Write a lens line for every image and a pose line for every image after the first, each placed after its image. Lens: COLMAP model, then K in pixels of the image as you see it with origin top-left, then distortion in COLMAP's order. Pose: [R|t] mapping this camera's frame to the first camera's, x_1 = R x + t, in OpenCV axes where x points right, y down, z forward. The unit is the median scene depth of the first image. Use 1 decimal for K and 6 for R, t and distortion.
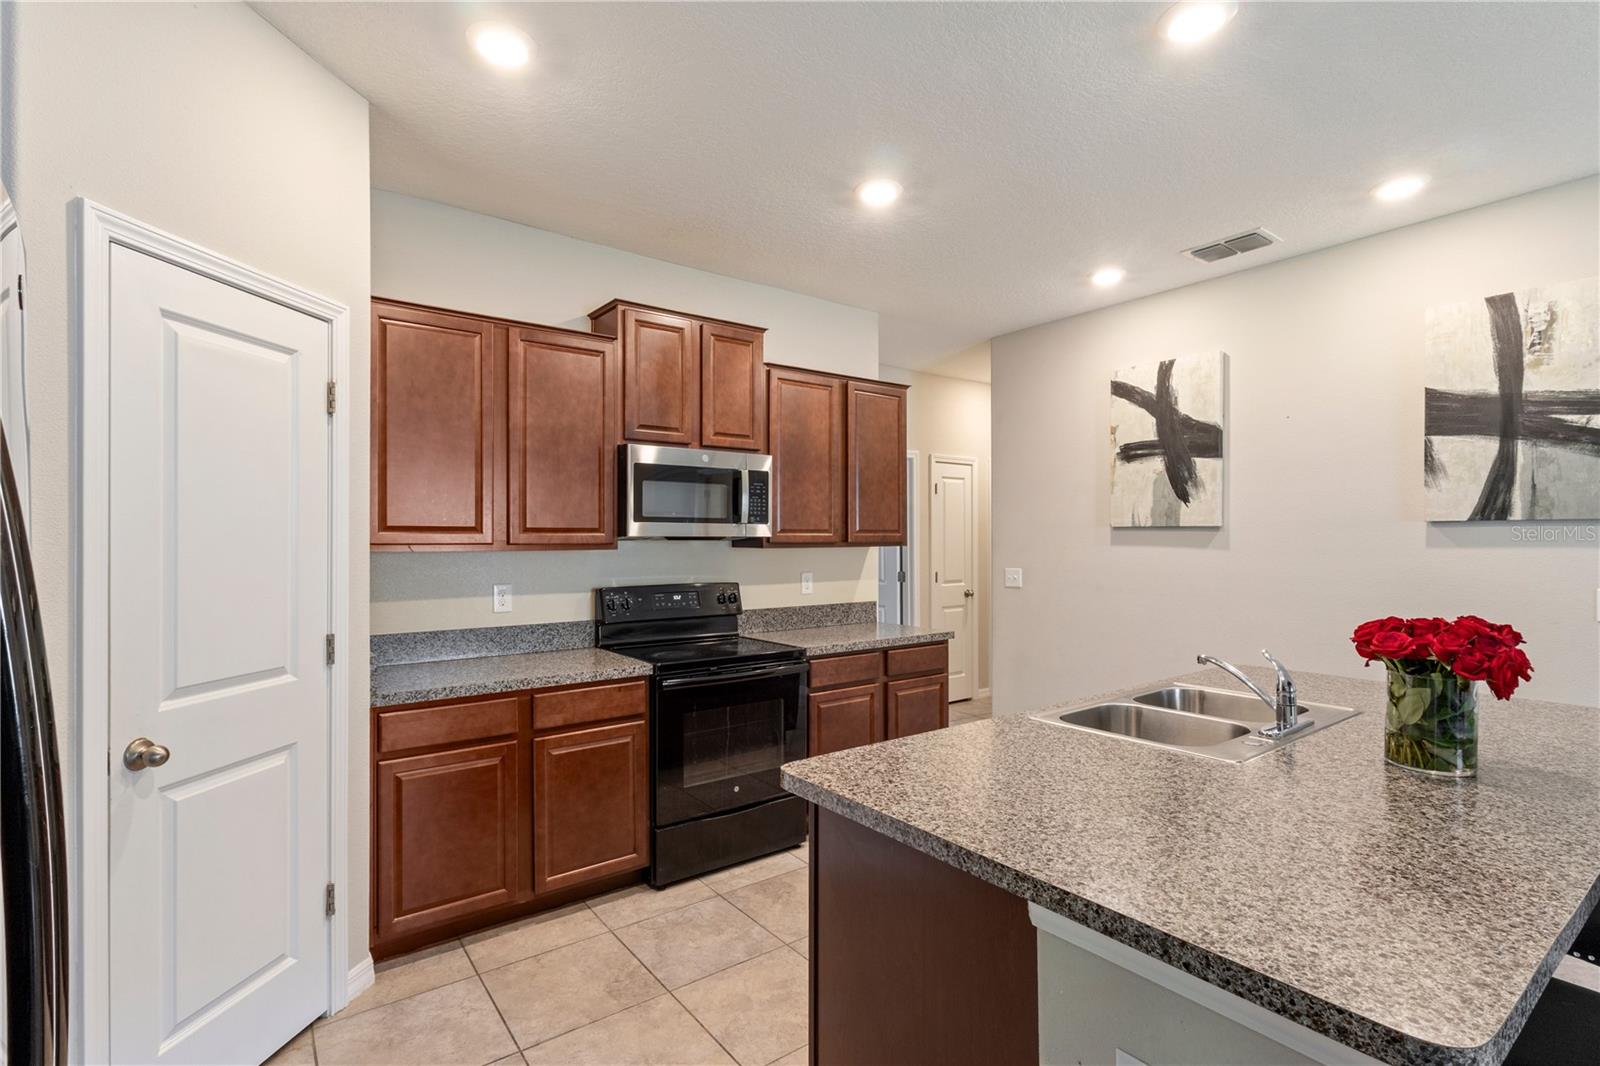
lens RADIAL K [[755.4, 0, 796.7], [0, 755.4, 532.7], [0, 0, 1]] dist [-0.004821, 0.006169]
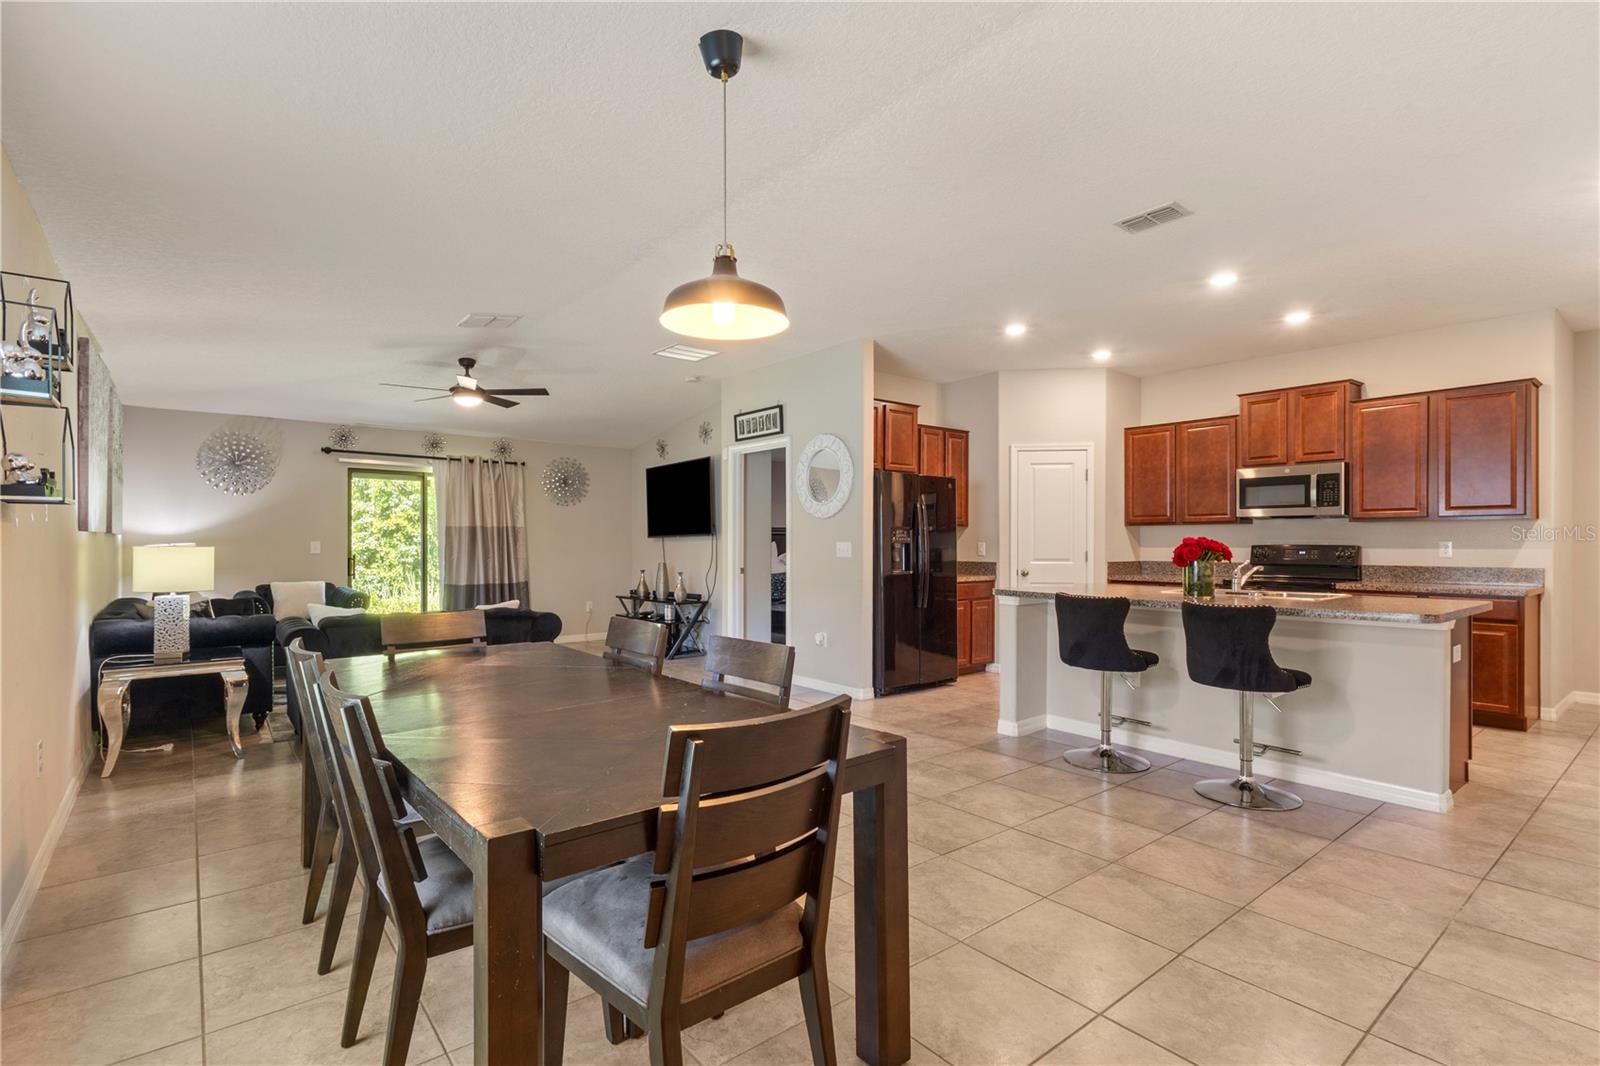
lens RADIAL K [[755.4, 0, 787.9], [0, 755.4, 540.8], [0, 0, 1]] dist [-0.004821, 0.006169]
pose [[0.027733, -0.001197, -0.999615, 1.774316], [0.008013, 0.999967, -0.000975, 0.062358], [0.999583, -0.007983, 0.027742, -0.227962]]
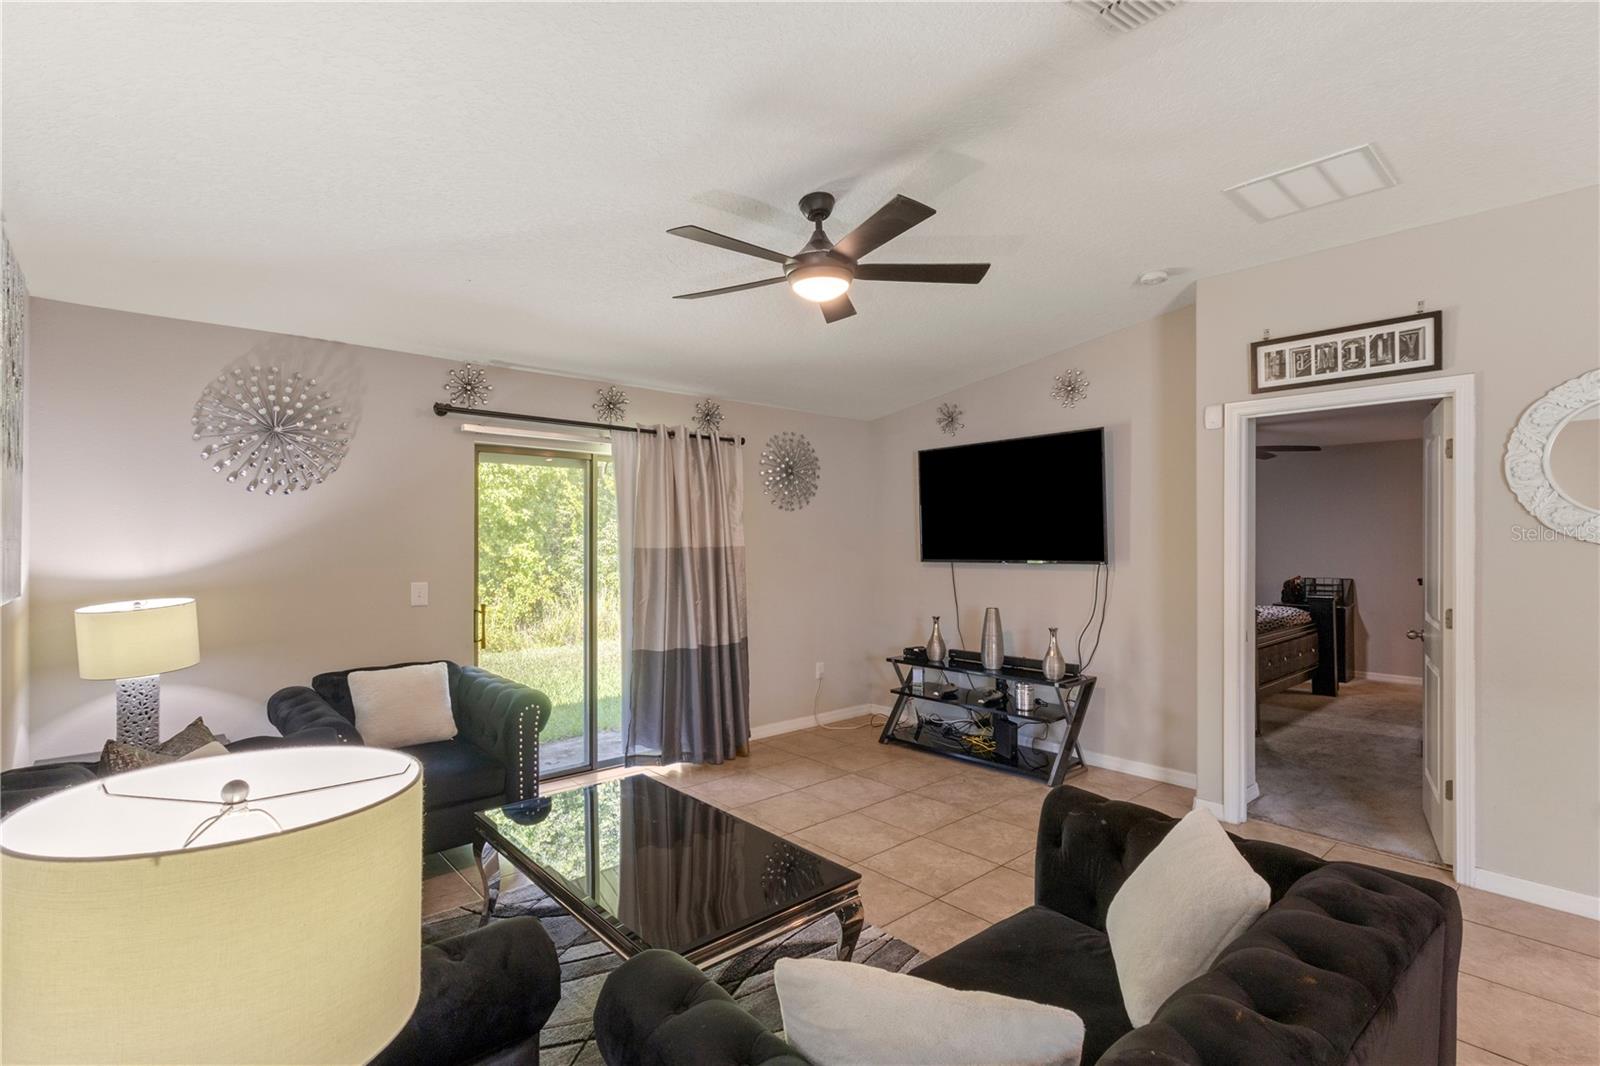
lens RADIAL K [[755.4, 0, 783.8], [0, 755.4, 532.3], [0, 0, 1]] dist [-0.004821, 0.006169]
pose [[0.079883, -0.007566, -0.996775, 0.596289], [0.011153, 0.999915, -0.006696, -0.021448], [0.996742, -0.010582, 0.079961, -1.192017]]
